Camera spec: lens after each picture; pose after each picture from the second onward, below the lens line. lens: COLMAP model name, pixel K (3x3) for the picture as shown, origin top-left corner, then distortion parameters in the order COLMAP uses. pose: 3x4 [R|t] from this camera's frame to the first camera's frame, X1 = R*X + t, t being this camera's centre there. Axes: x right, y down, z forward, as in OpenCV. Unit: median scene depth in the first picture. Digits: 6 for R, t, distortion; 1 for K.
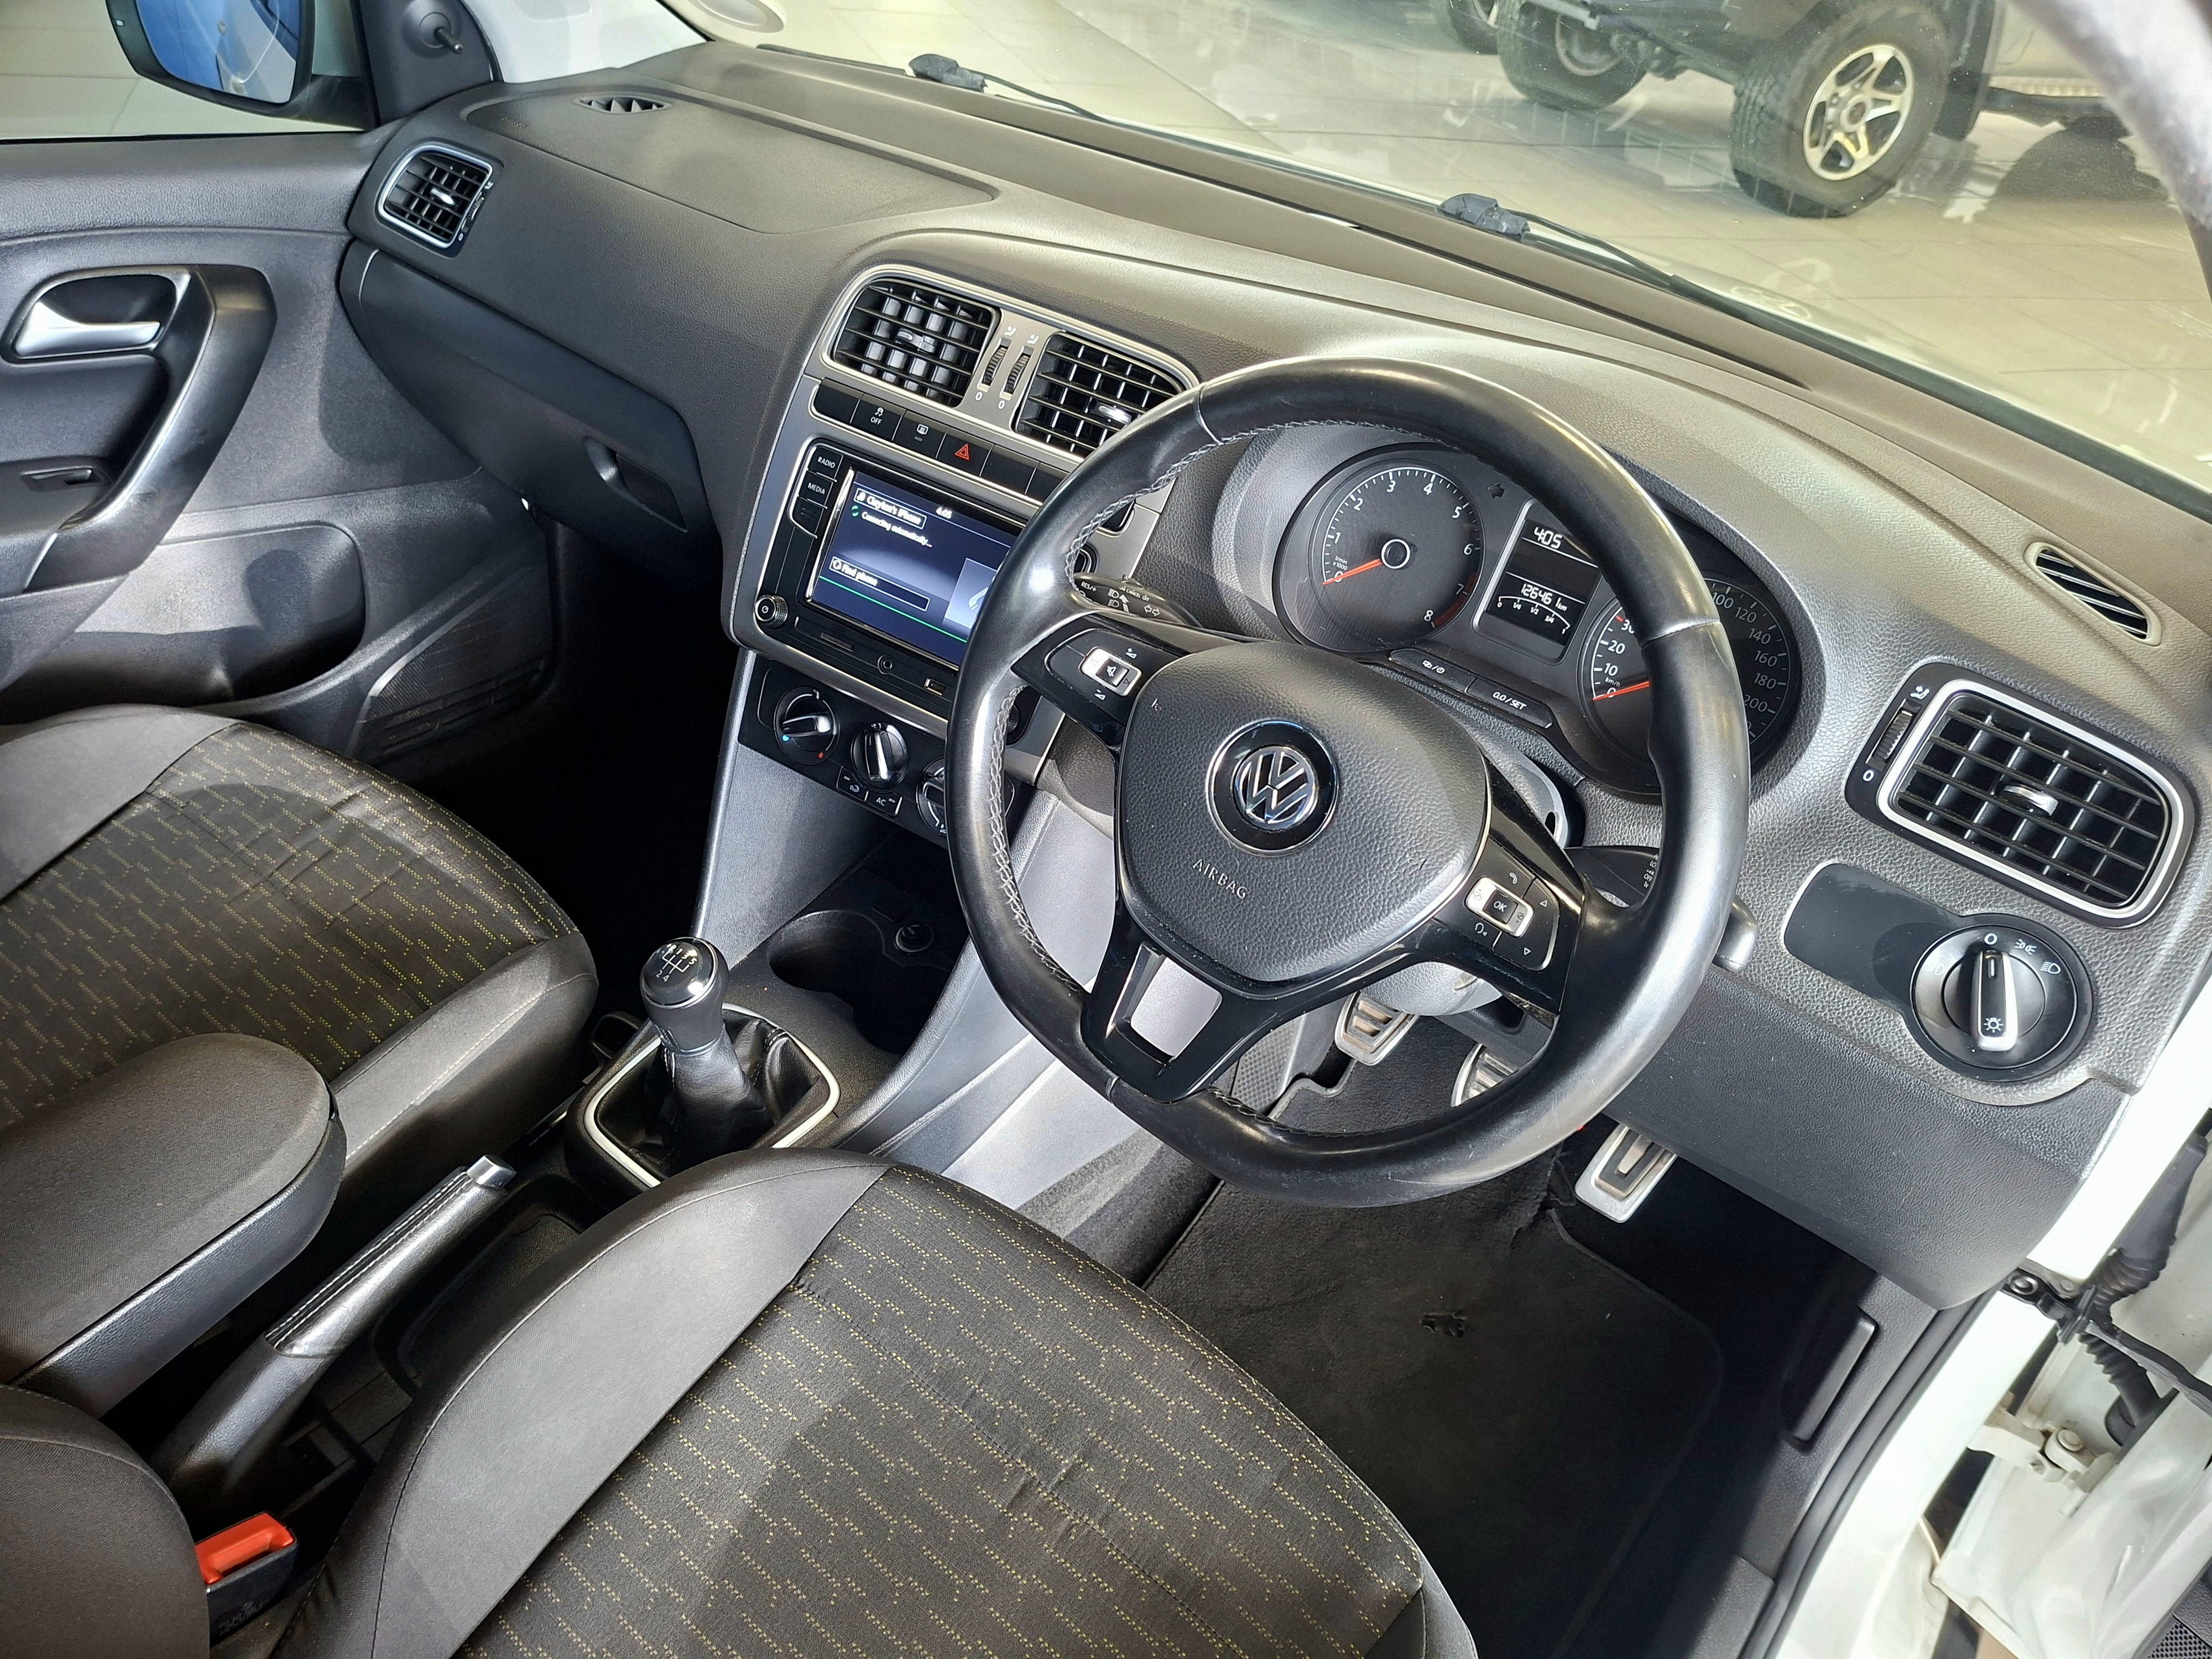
lens RADIAL K [[1424.6, 0, 1106.0], [0, 1424.6, 829.5], [0, 0, 1]] dist [0.002336, 0.002760]
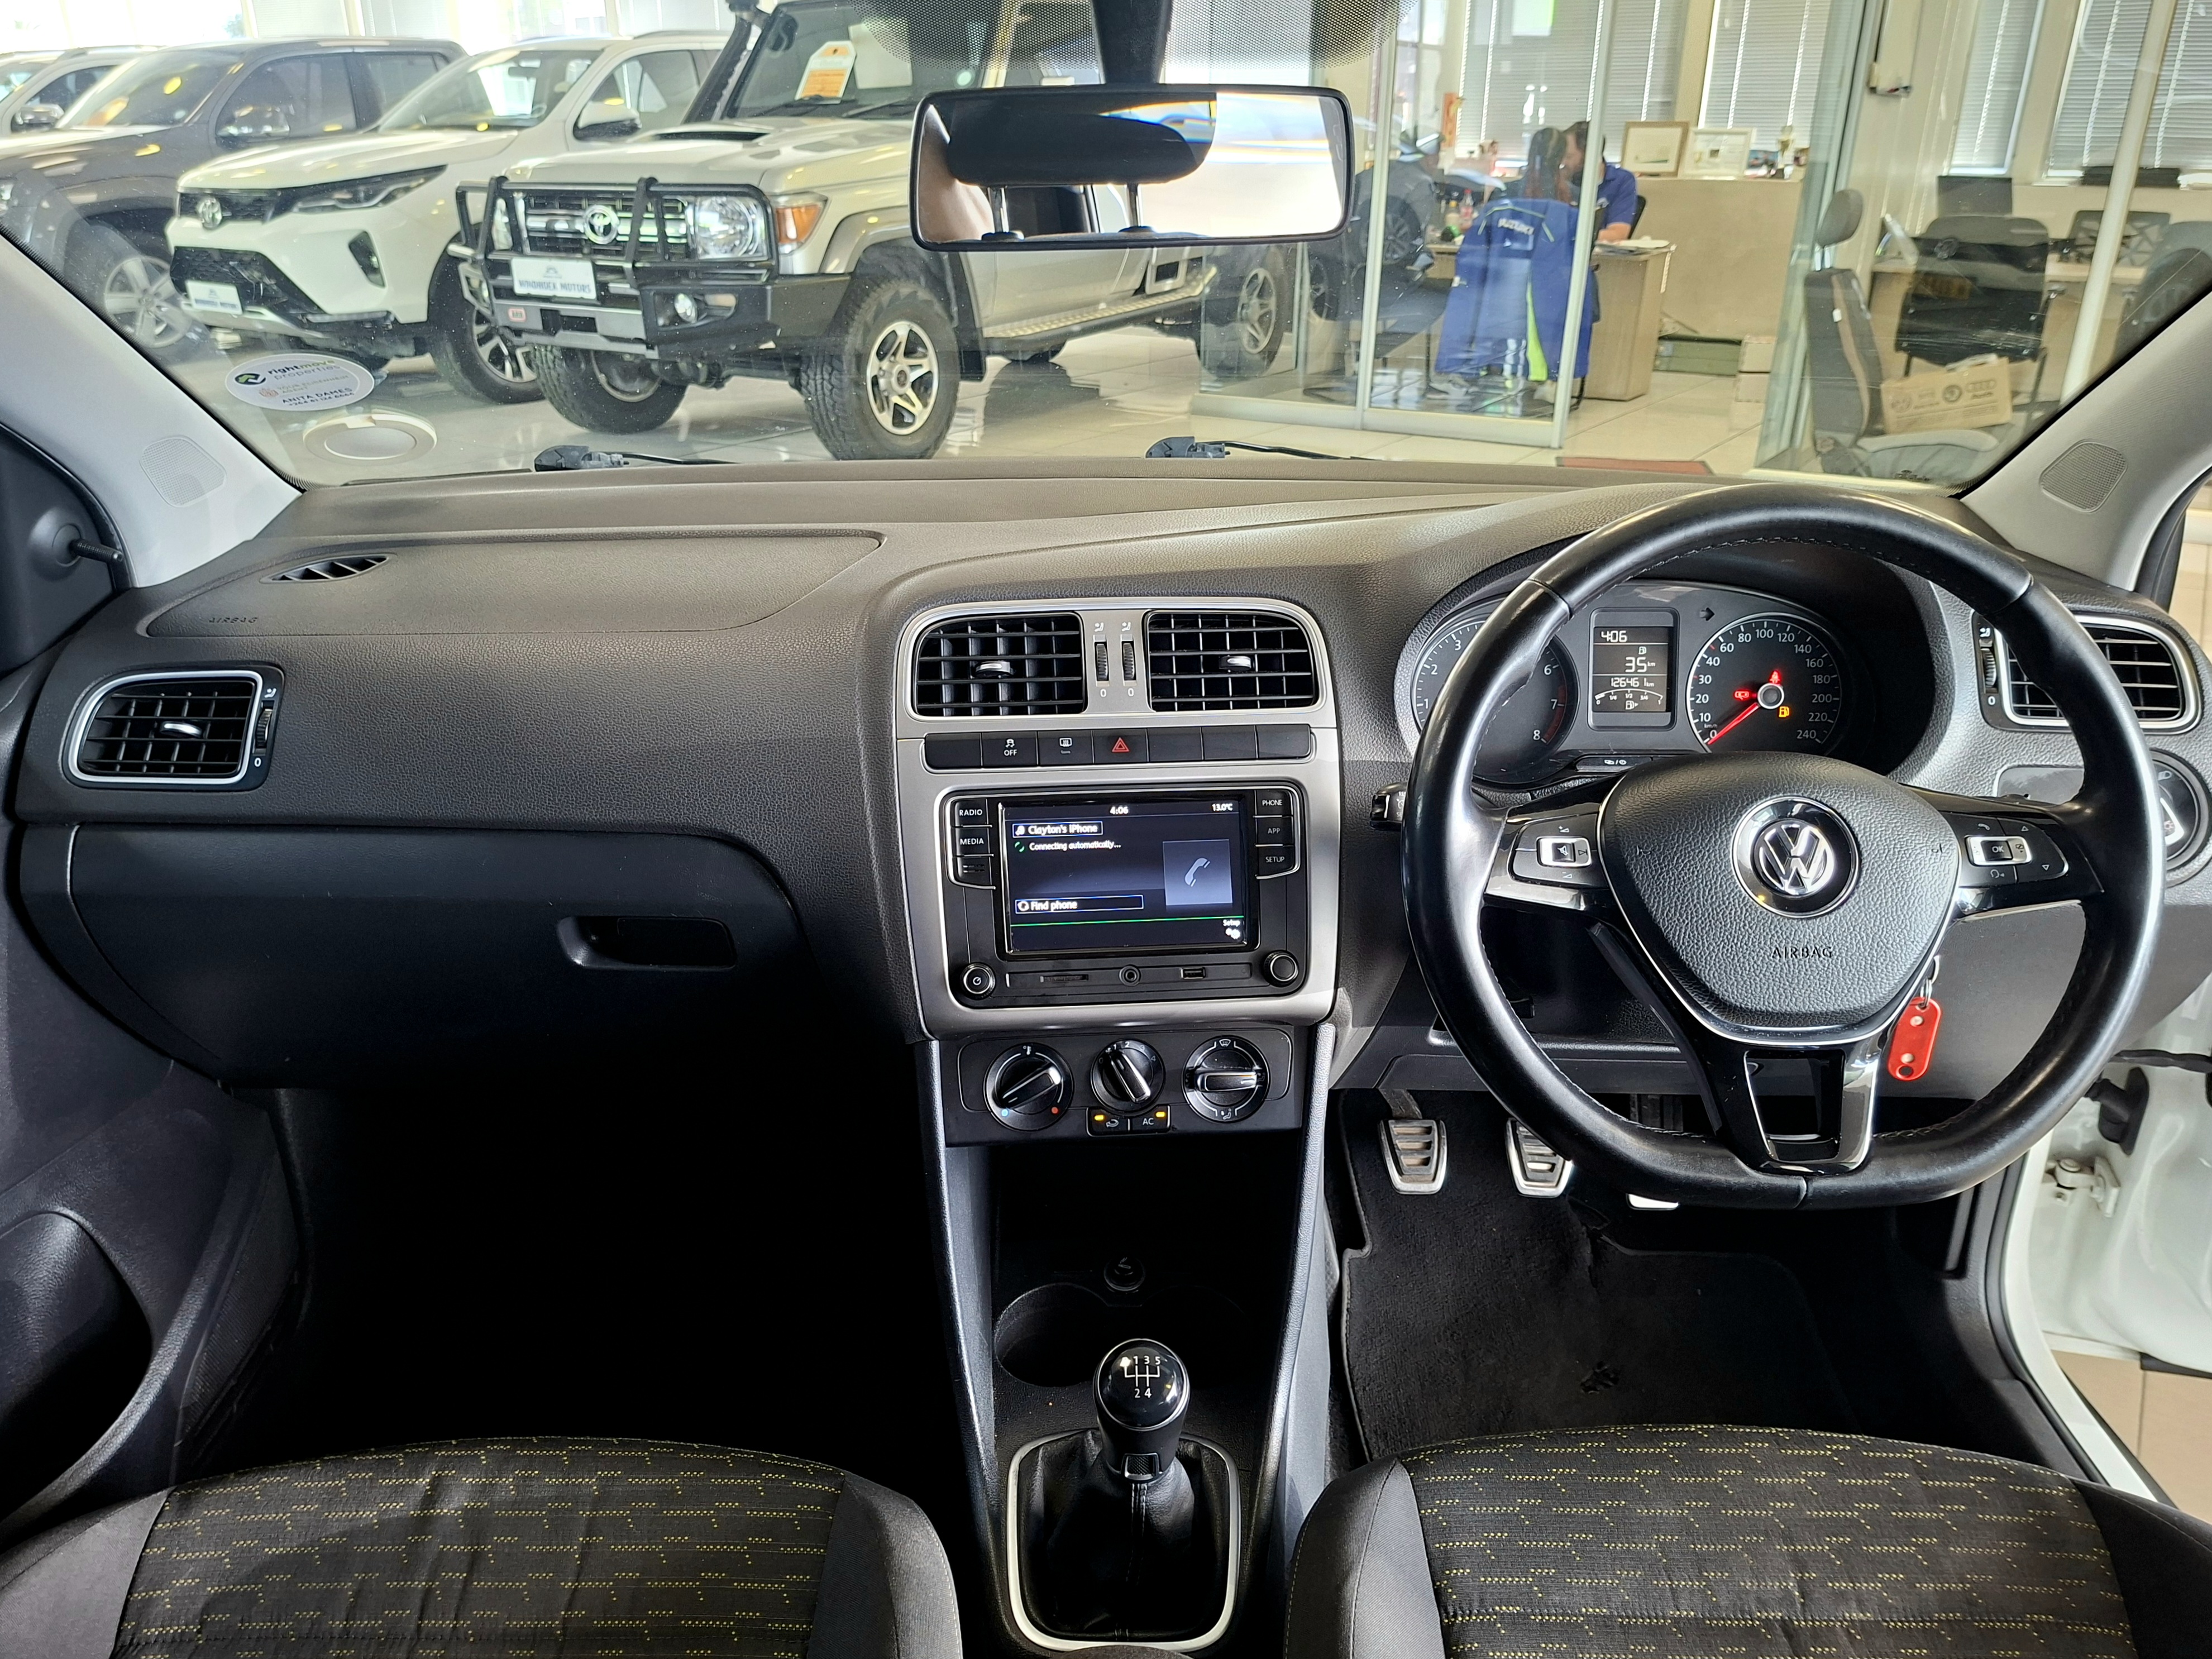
lens RADIAL K [[1467.5, 0, 1106.0], [0, 1467.5, 829.5], [0, 0, 1]] dist [-0.002242, 0.004498]
pose [[0.788171, -0.351604, 0.505134, -0.616839], [0.445770, 0.892030, -0.074636, -0.134775], [-0.424353, 0.284000, 0.859808, 0.132985]]
